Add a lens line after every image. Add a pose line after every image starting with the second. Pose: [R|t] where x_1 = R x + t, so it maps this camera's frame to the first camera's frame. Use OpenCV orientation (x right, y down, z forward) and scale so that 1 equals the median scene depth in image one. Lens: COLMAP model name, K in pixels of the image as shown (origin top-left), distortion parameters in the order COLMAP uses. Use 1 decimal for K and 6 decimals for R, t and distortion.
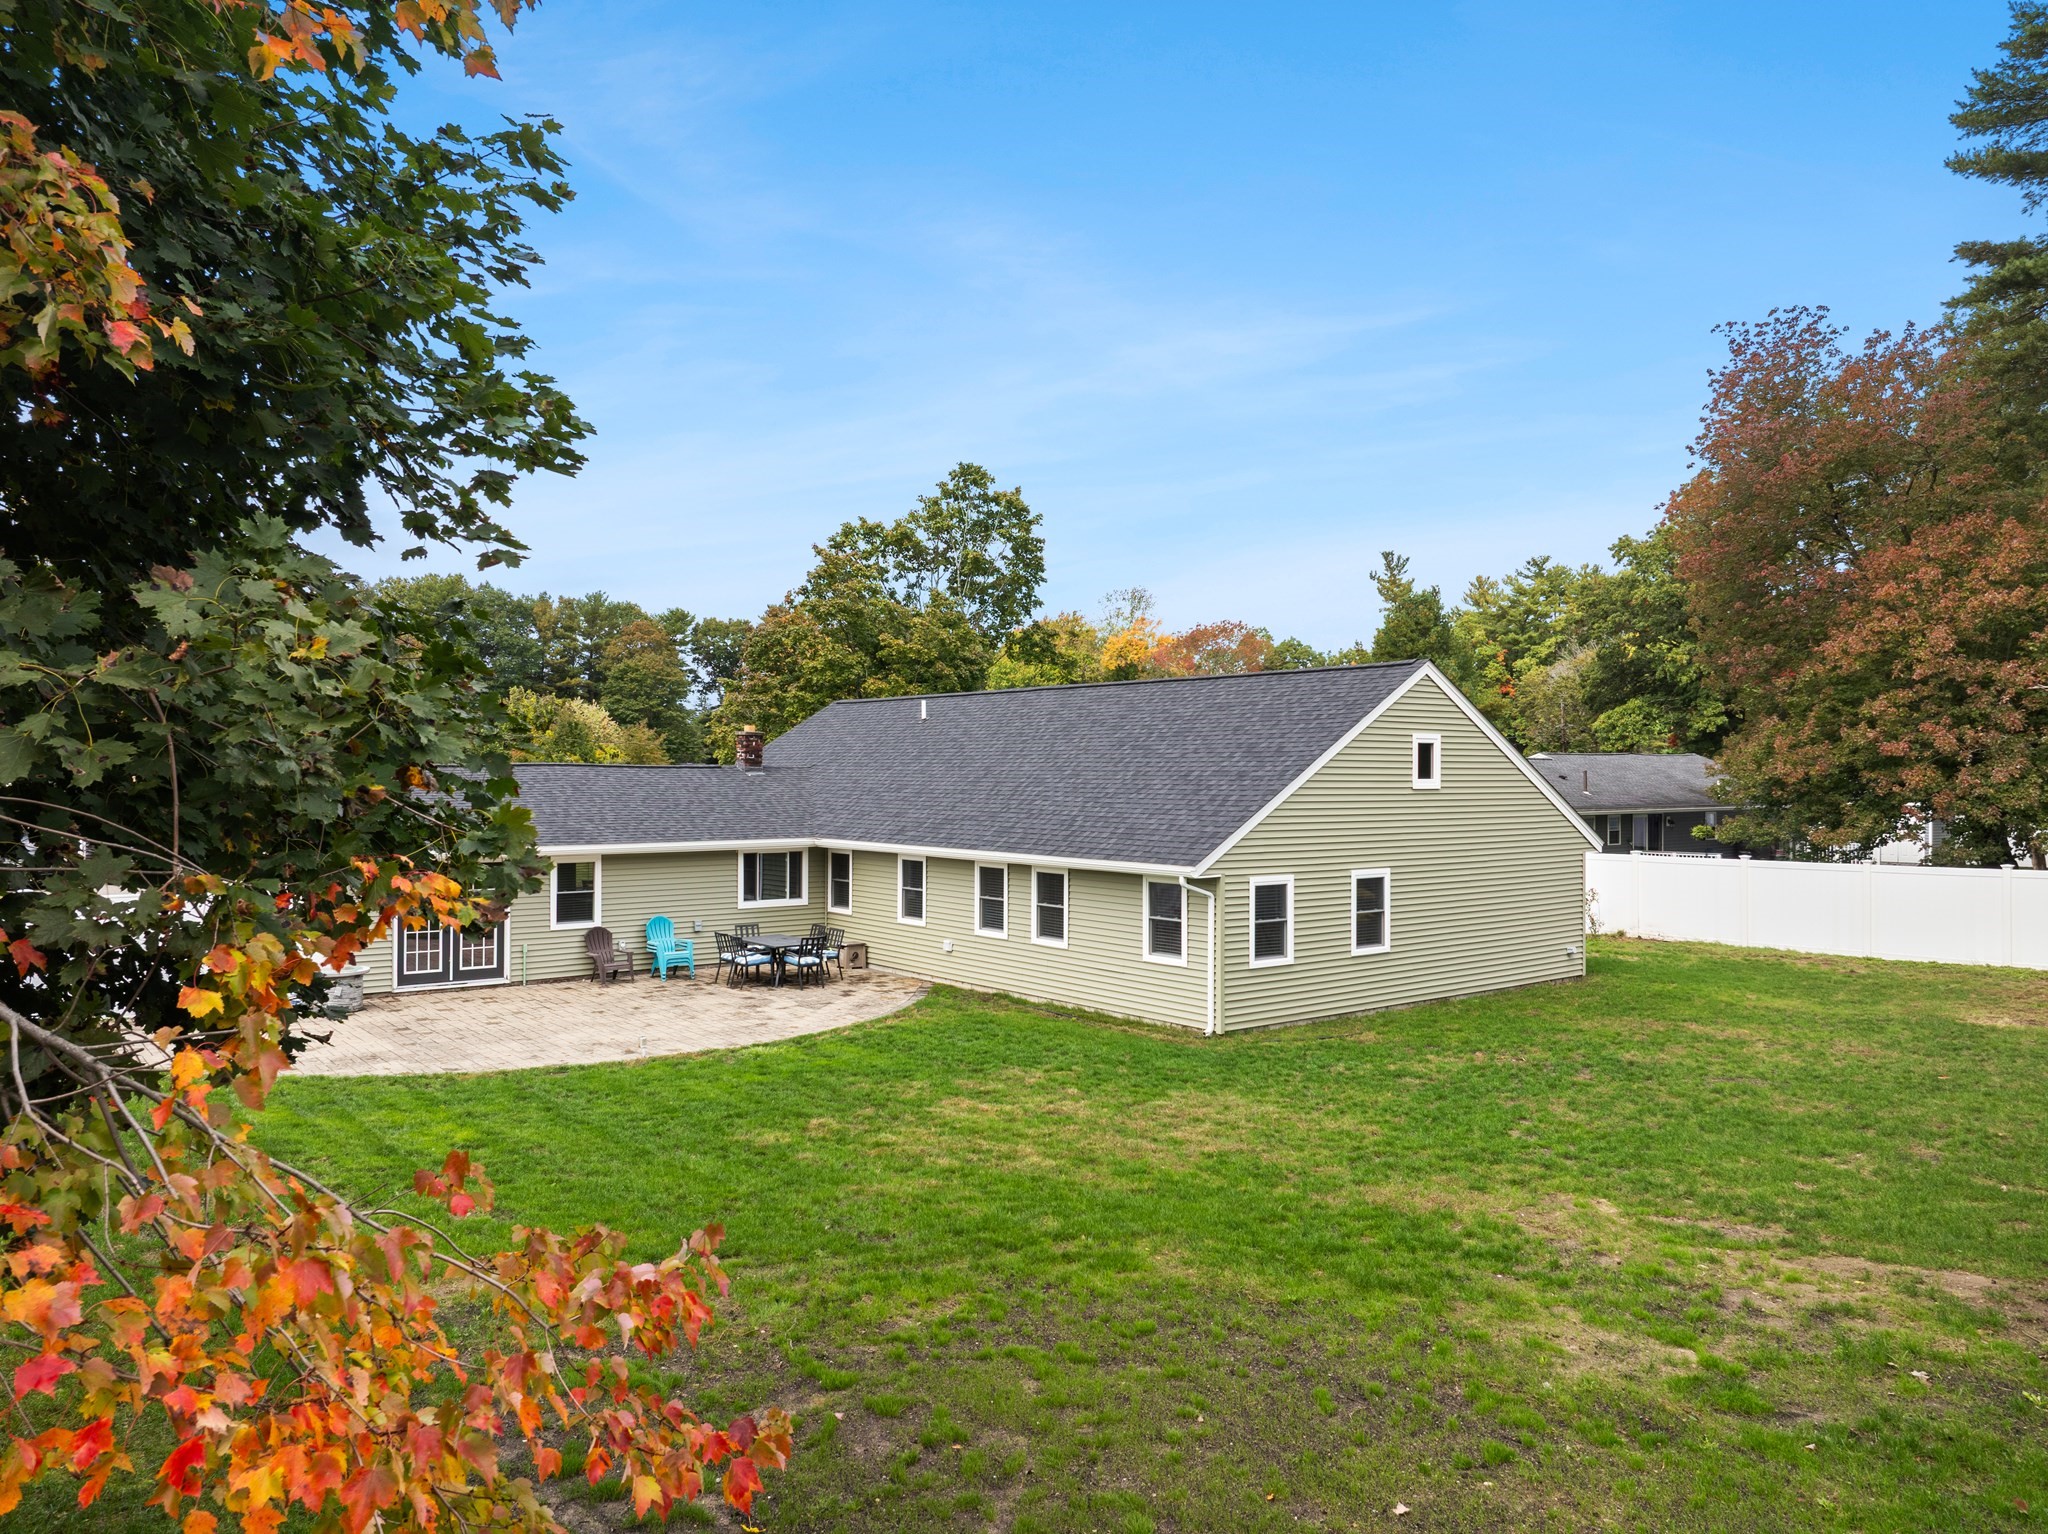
lens RADIAL K [[1441.0, 0, 1023.7], [0, 1441.0, 770.3], [0, 0, 1]] dist [-0.045575, 0.015274]
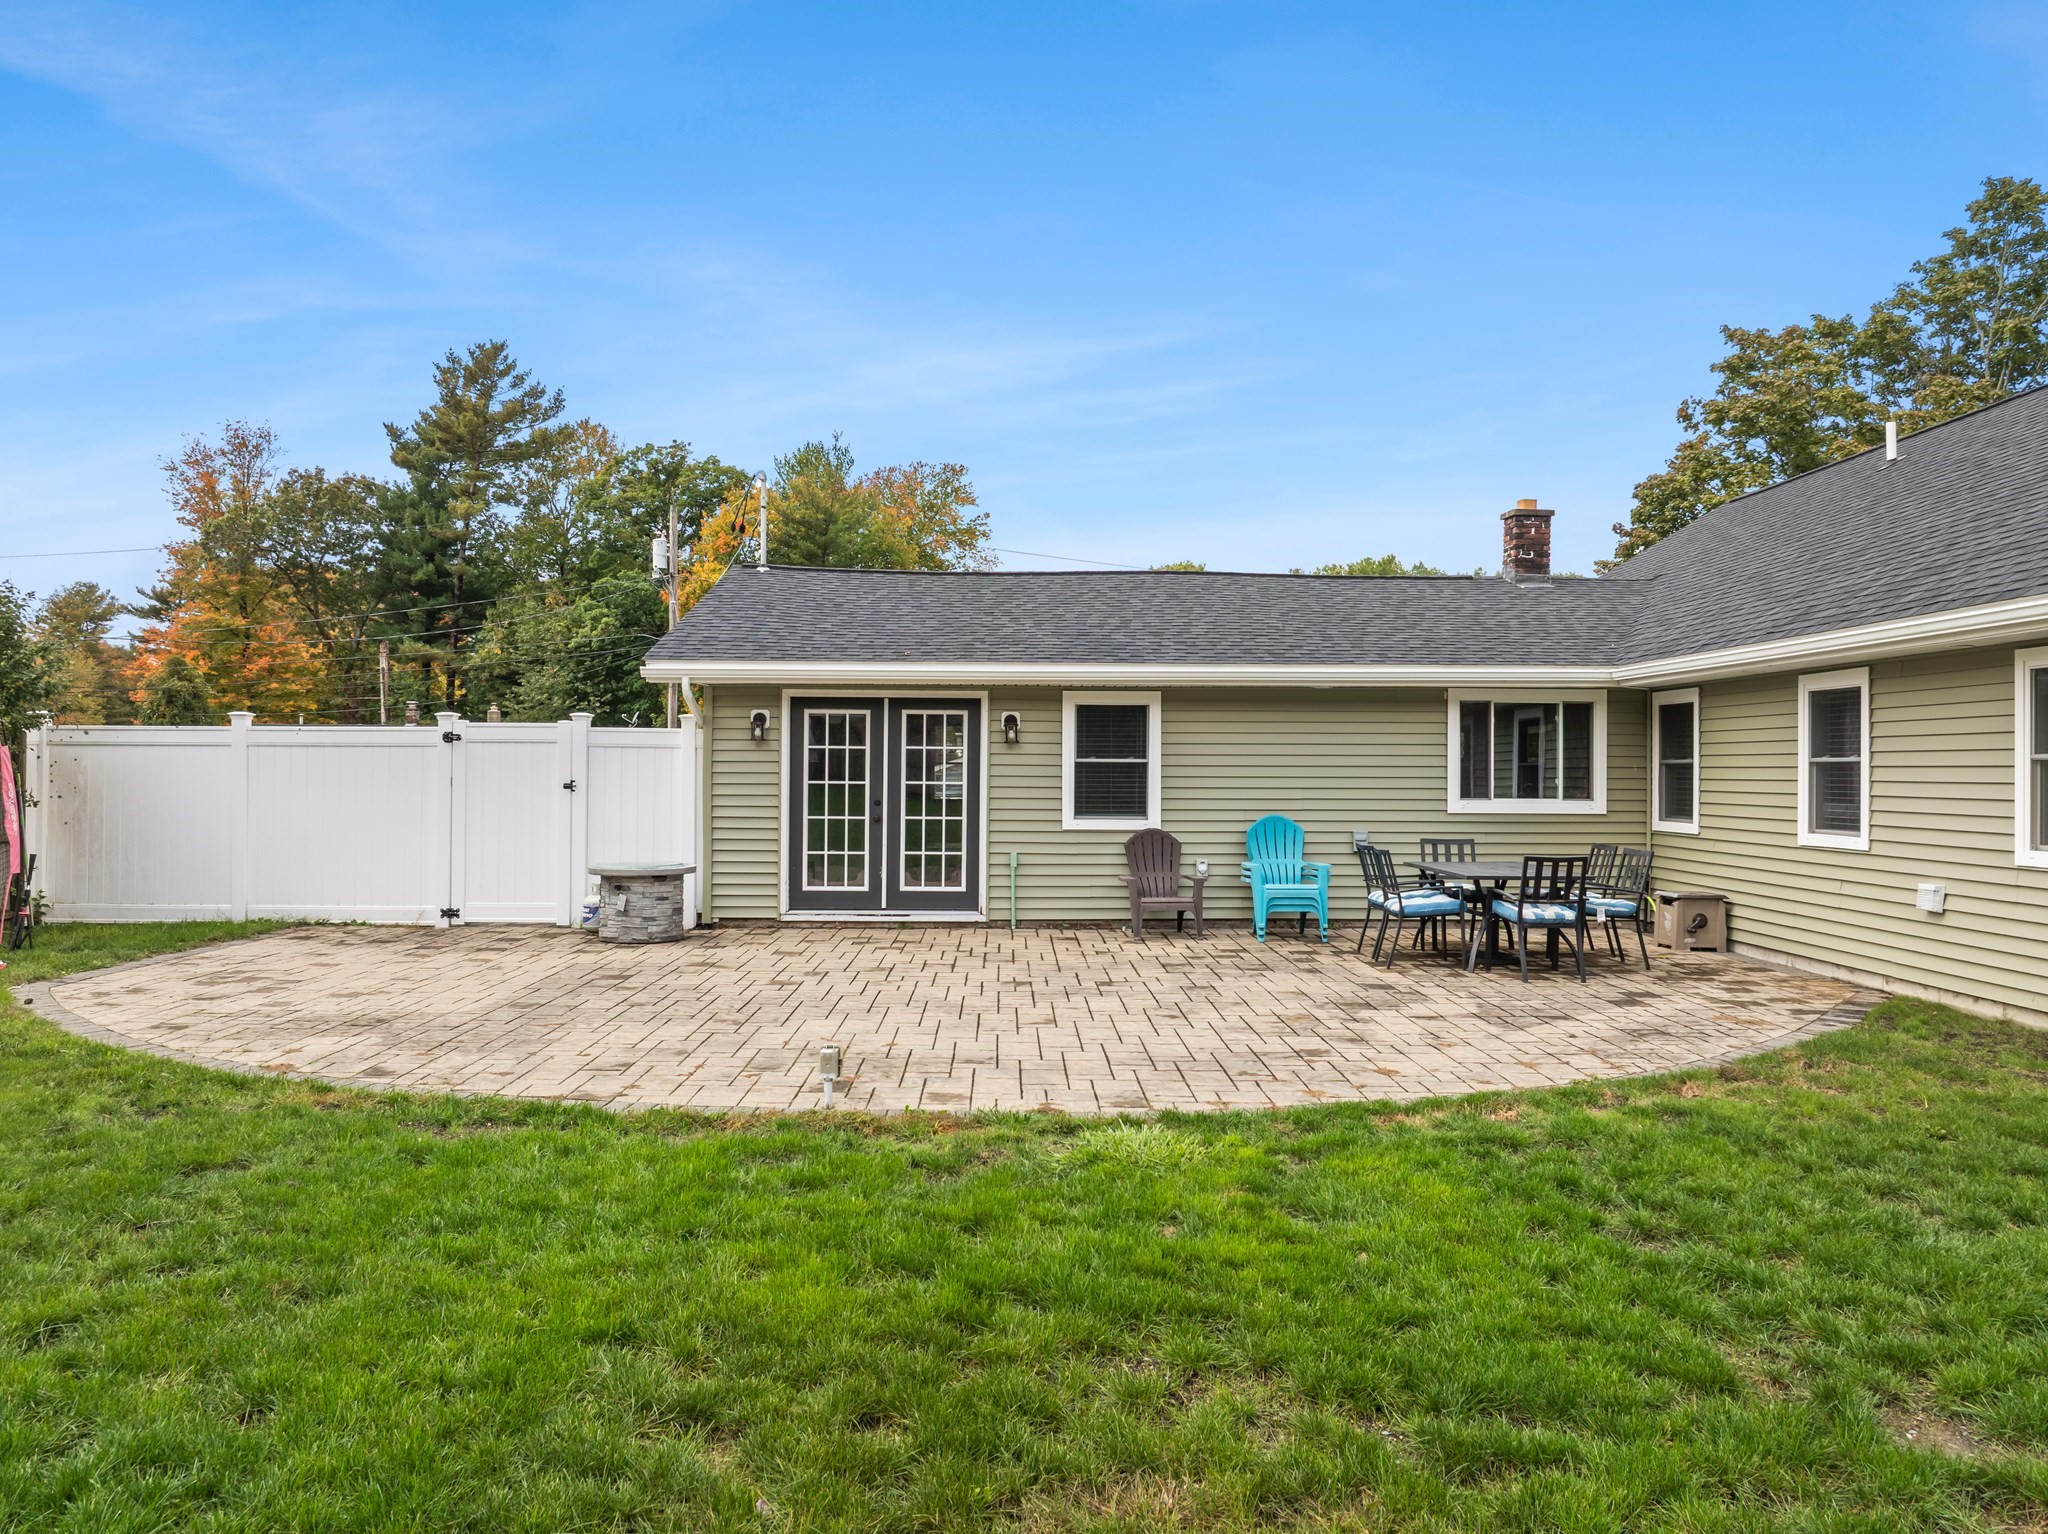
lens RADIAL K [[1441.0, 0, 1025.0], [0, 1441.0, 769.3], [0, 0, 1]] dist [-0.045575, 0.015274]
pose [[0.798534, 0.003547, -0.601939, -0.018521], [-0.005287, 0.999985, -0.001122, 0.085716], [0.601926, 0.004078, 0.798541, 0.538105]]
